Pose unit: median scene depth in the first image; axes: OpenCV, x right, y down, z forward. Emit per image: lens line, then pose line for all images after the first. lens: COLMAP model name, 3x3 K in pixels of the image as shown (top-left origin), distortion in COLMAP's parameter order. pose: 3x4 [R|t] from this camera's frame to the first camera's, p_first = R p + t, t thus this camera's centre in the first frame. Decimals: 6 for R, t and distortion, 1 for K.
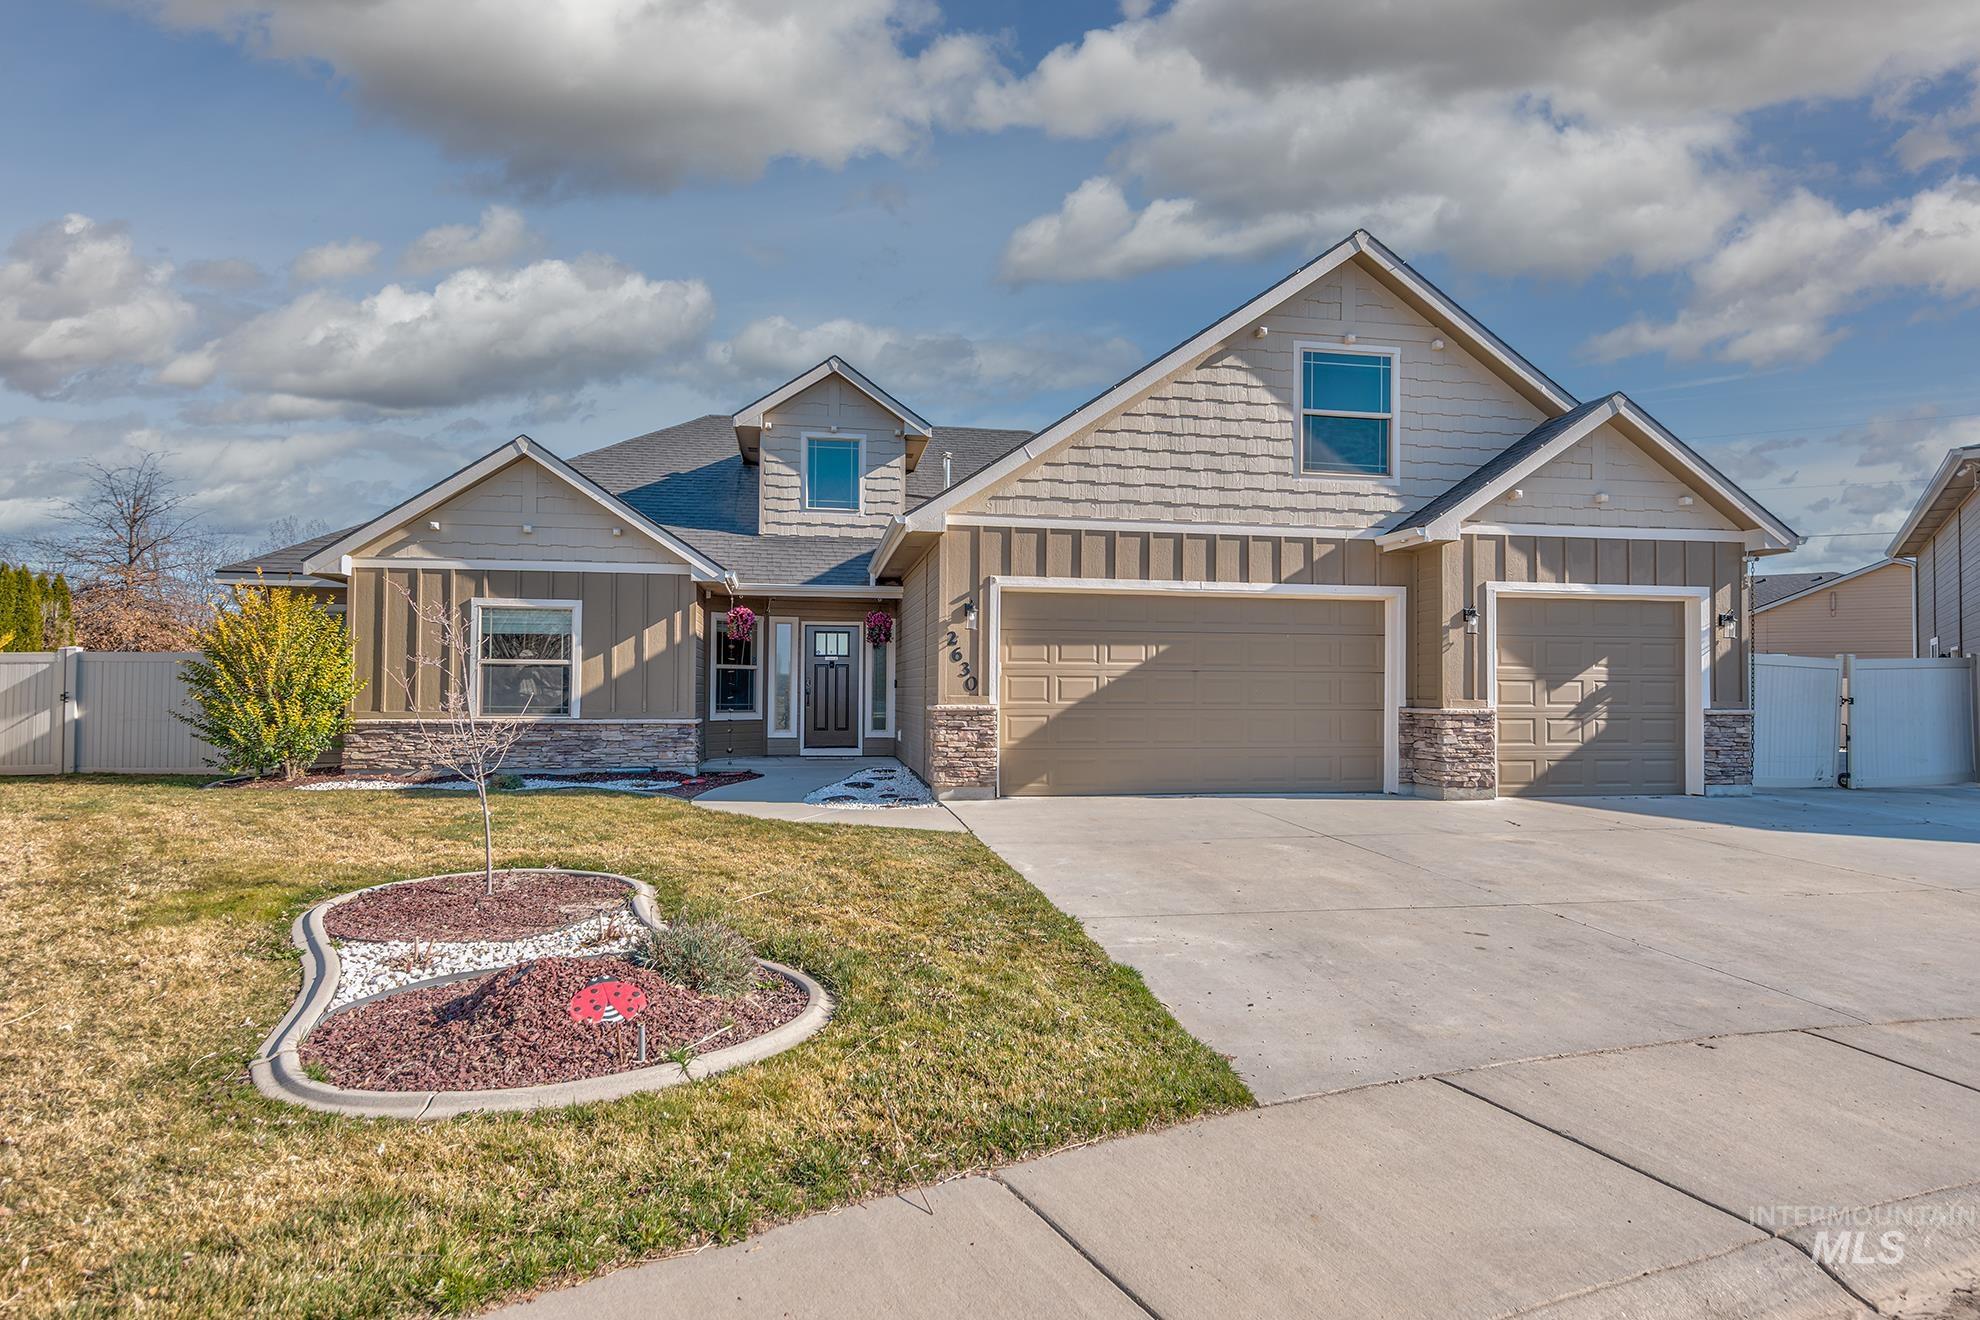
lens RADIAL K [[1064.3, 0, 995.6], [0, 1064.3, 666.3], [0, 0, 1]] dist [0.003069, 0.001751]
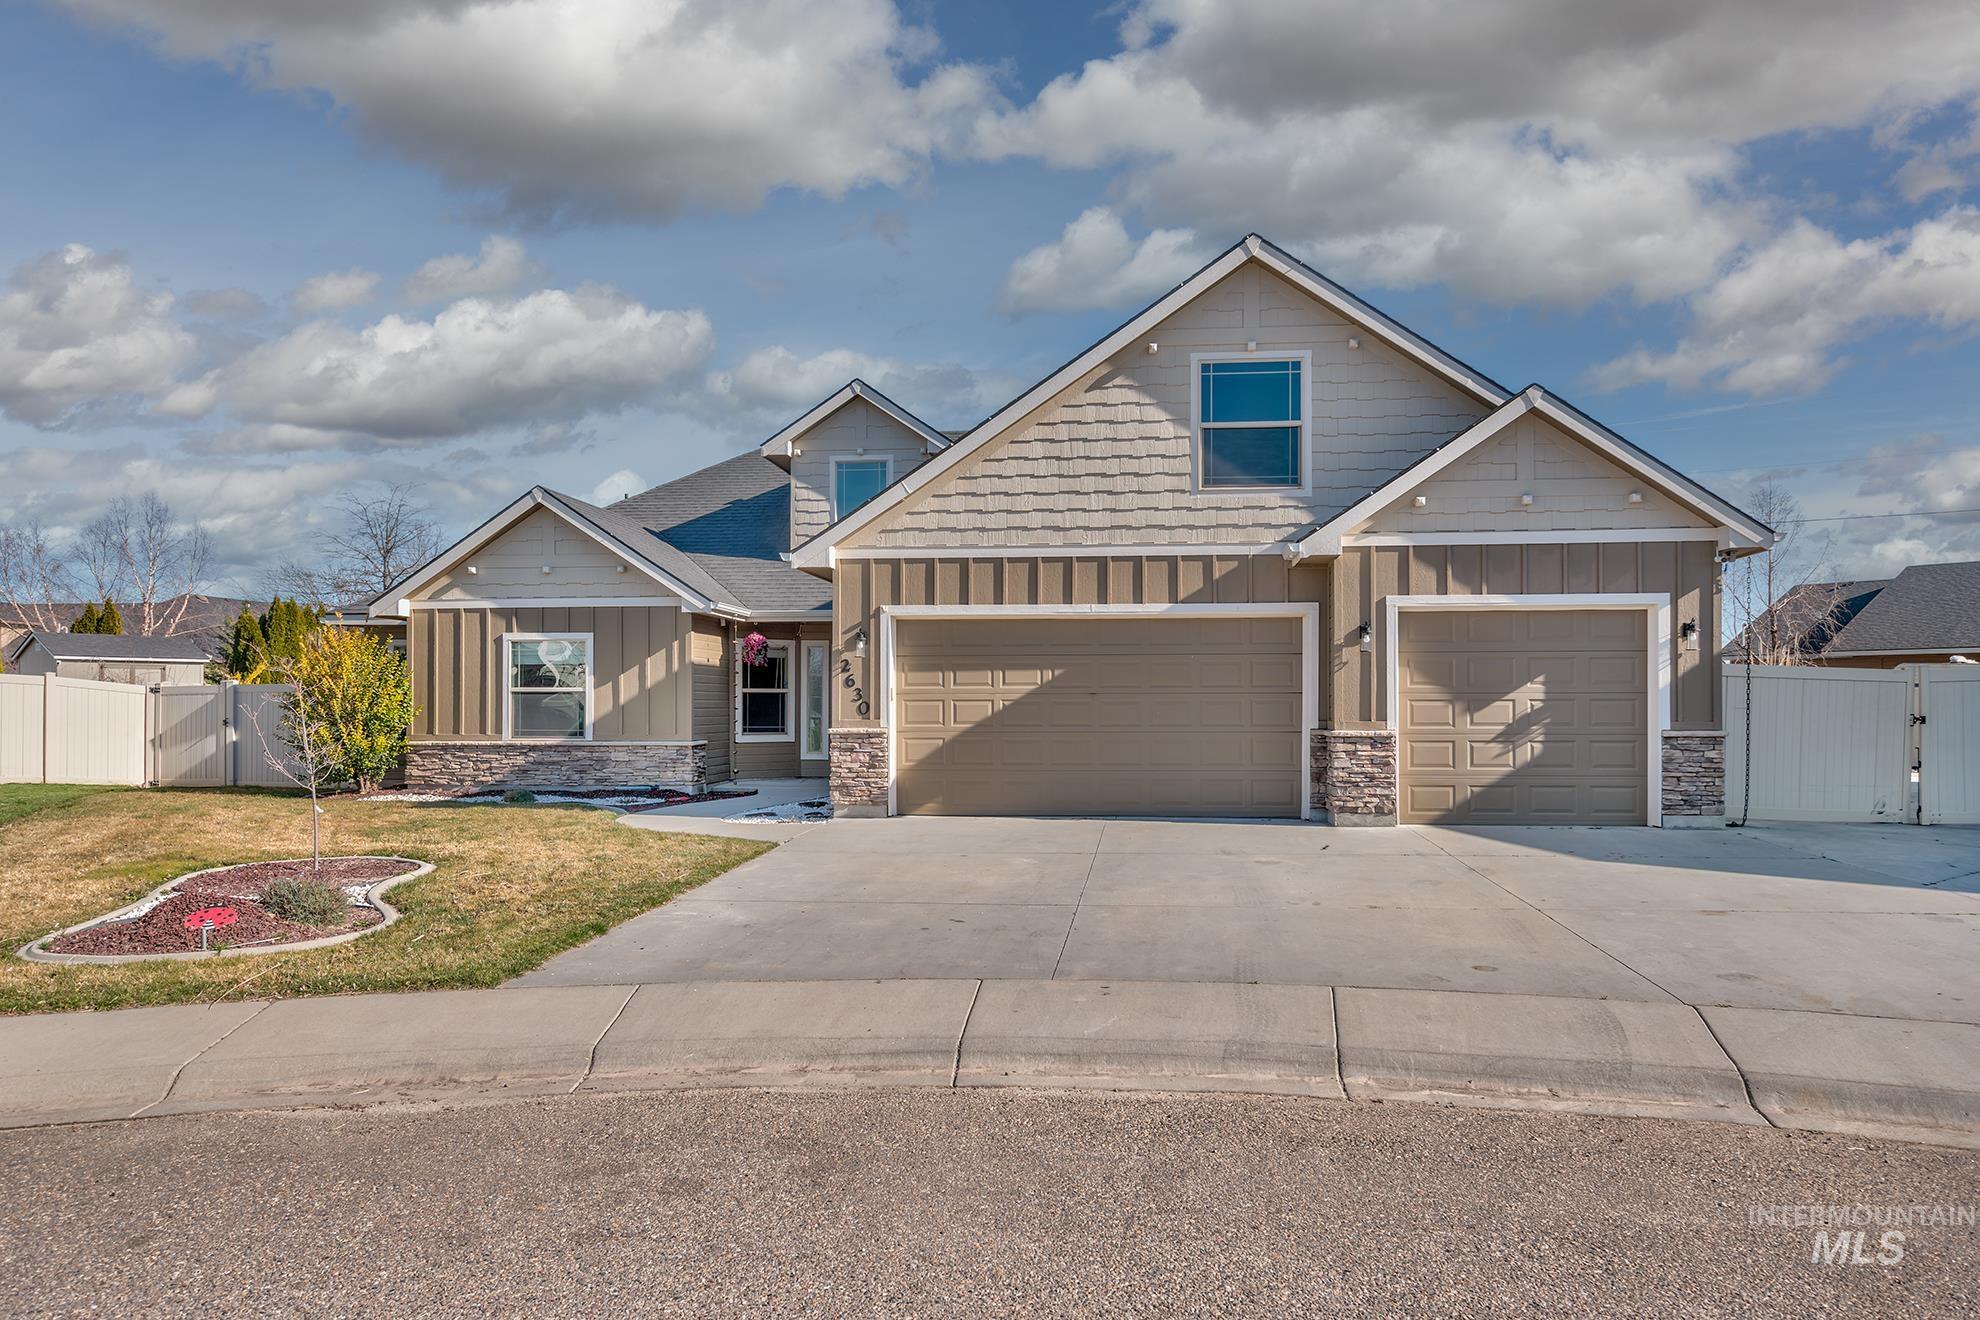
lens RADIAL K [[1288.1, 0, 1028.3], [0, 1288.1, 701.0], [0, 0, 1]] dist [-0.002583, 0.000168]
pose [[0.964123, -0.007838, -0.265341, 0.438380], [0.012872, 0.999769, 0.017239, -0.009986], [0.265145, -0.020036, 0.964000, -0.177928]]
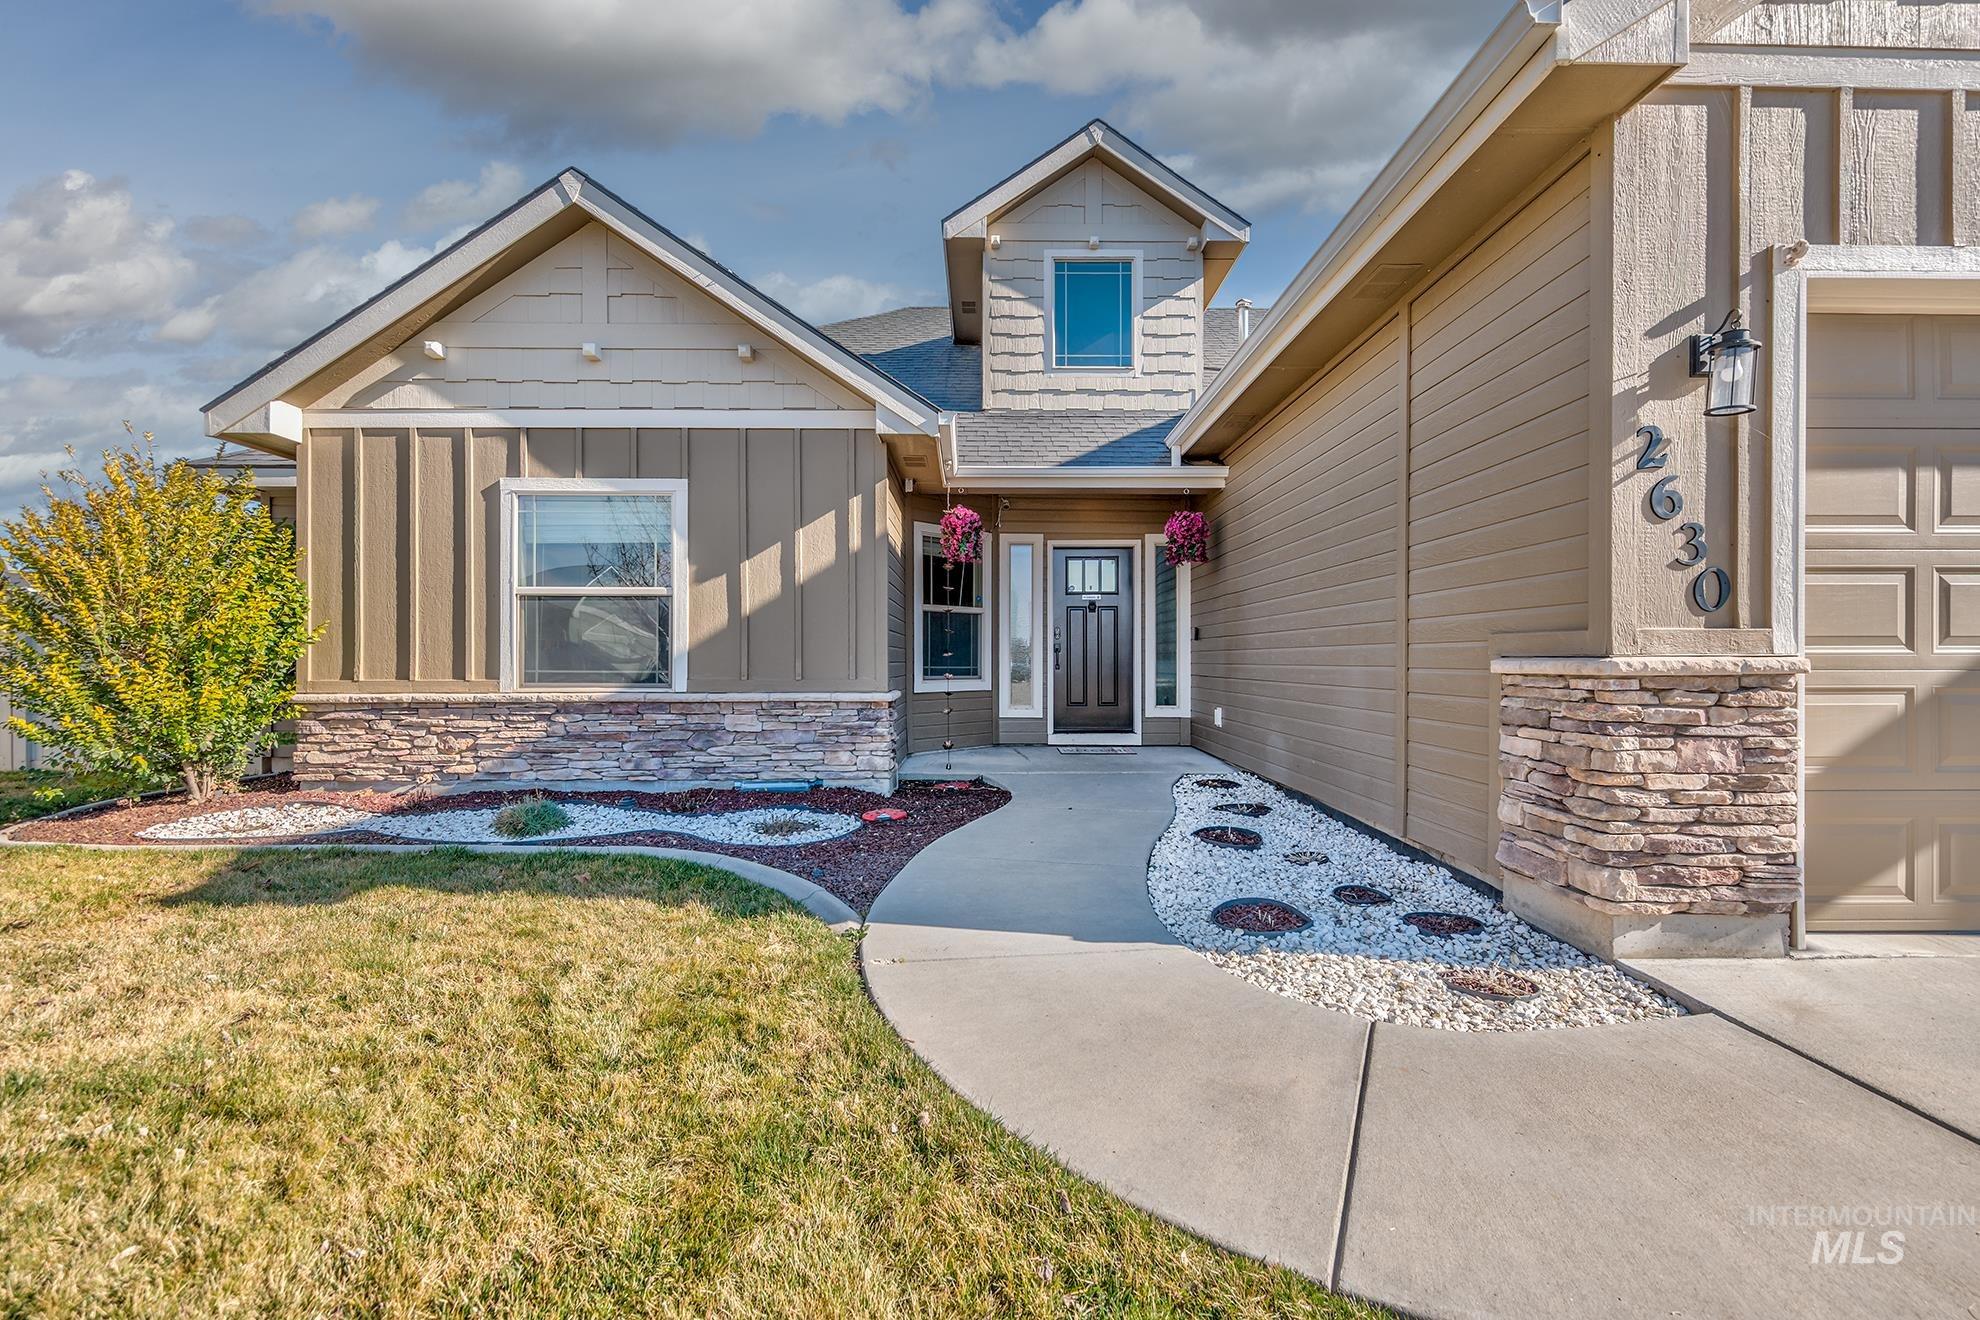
lens RADIAL K [[832.1, 0, 993.6], [0, 832.1, 662.9], [0, 0, 1]] dist [0.000117, -0.000570]
pose [[0.985934, -0.006016, -0.167027, -0.177305], [0.010359, 0.999630, 0.025144, 0.027237], [0.166814, -0.026521, 0.985632, 0.663664]]
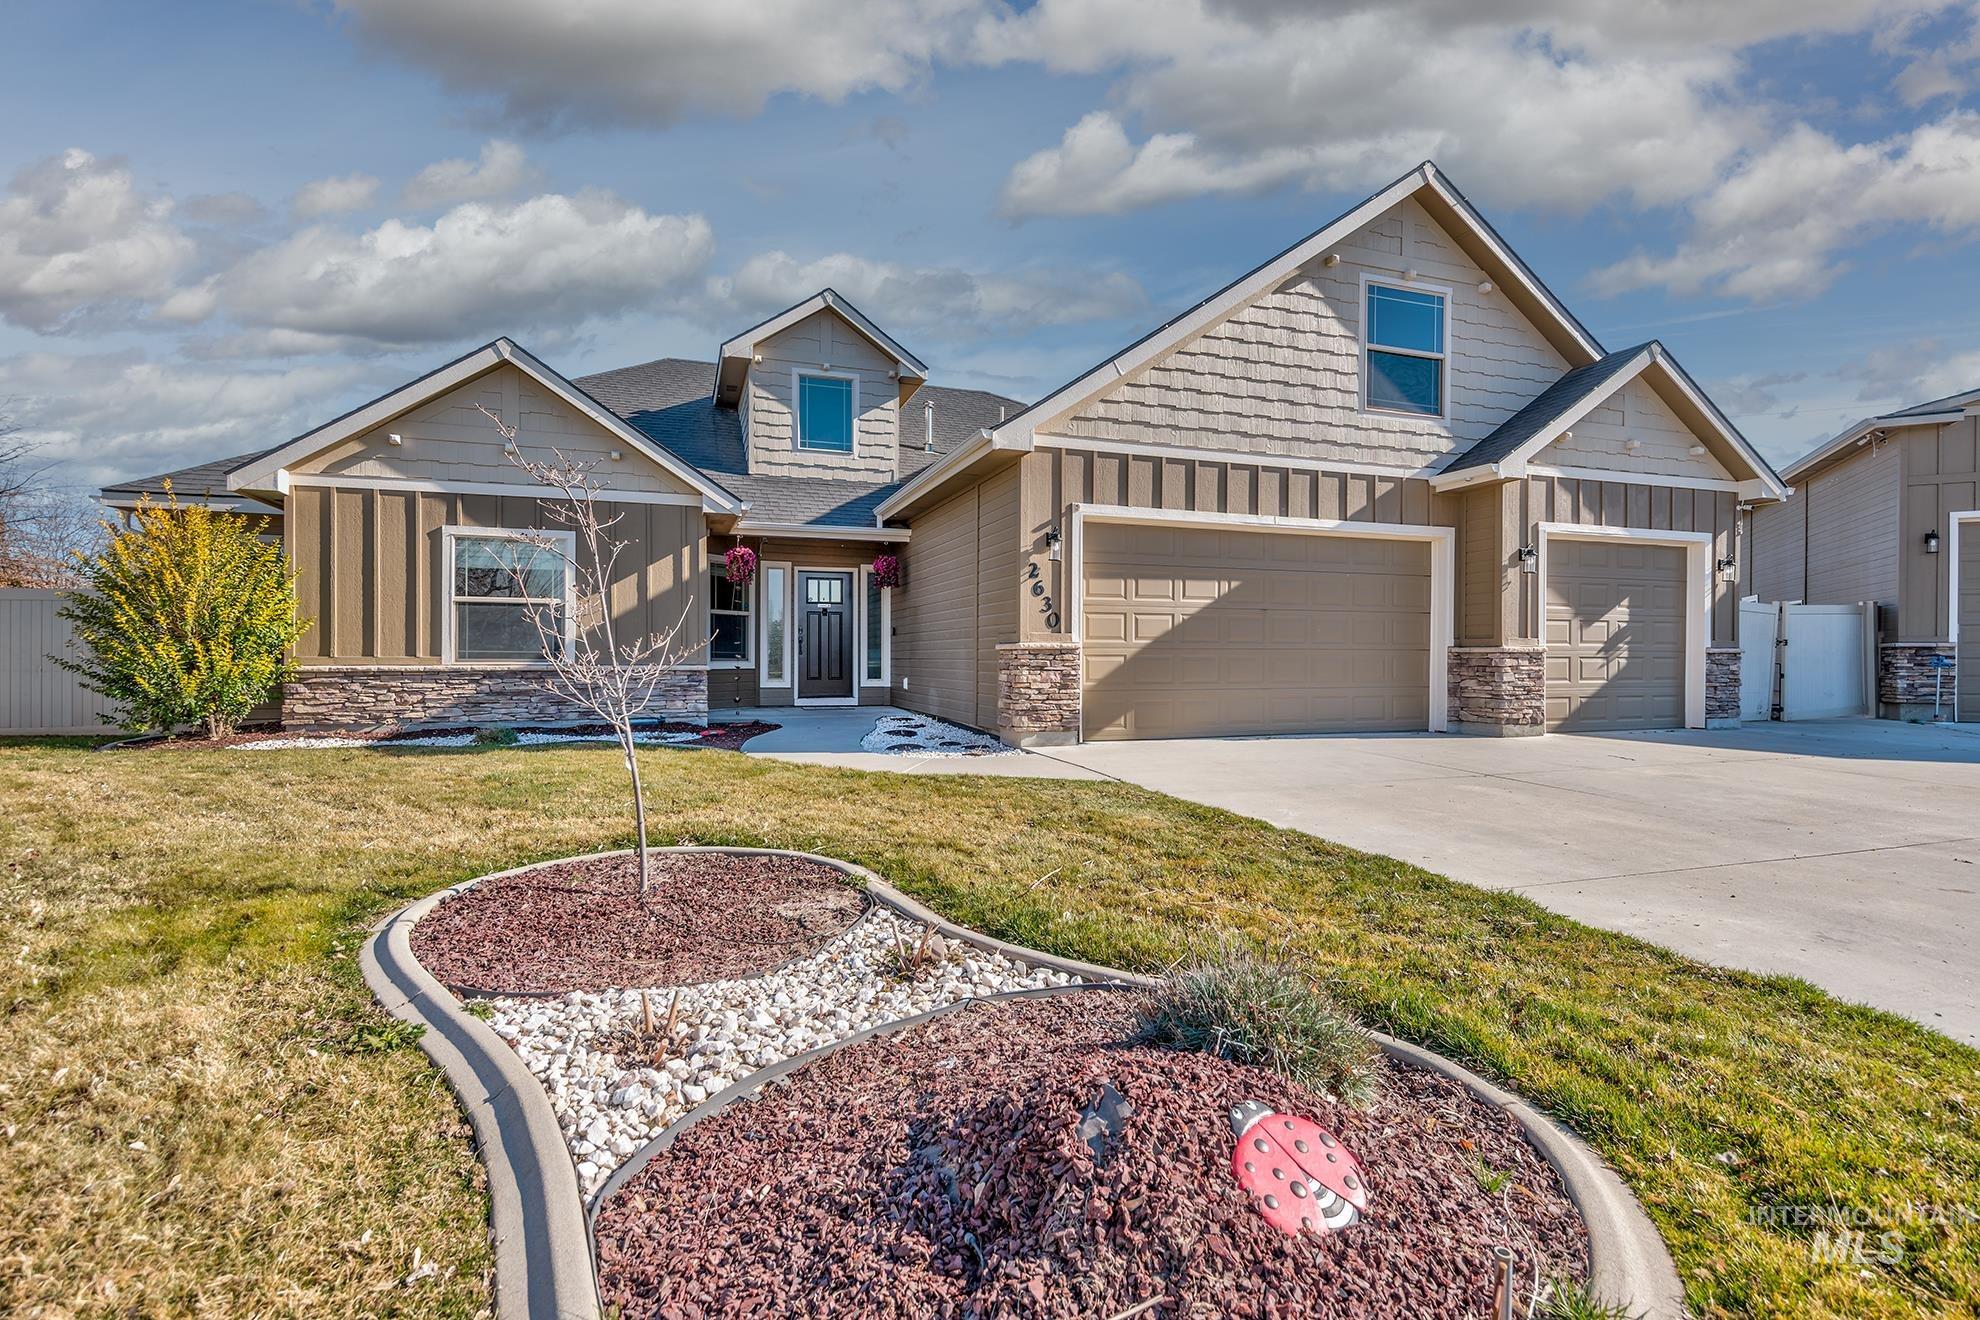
lens RADIAL K [[916.5, 0, 1000.8], [0, 916.5, 661.4], [0, 0, 1]] dist [0.002922, -0.001339]
pose [[0.986902, -0.004866, 0.161246, -0.180534], [0.000328, 0.999603, 0.028161, 0.027485], [-0.161319, -0.027739, 0.986512, 0.206398]]
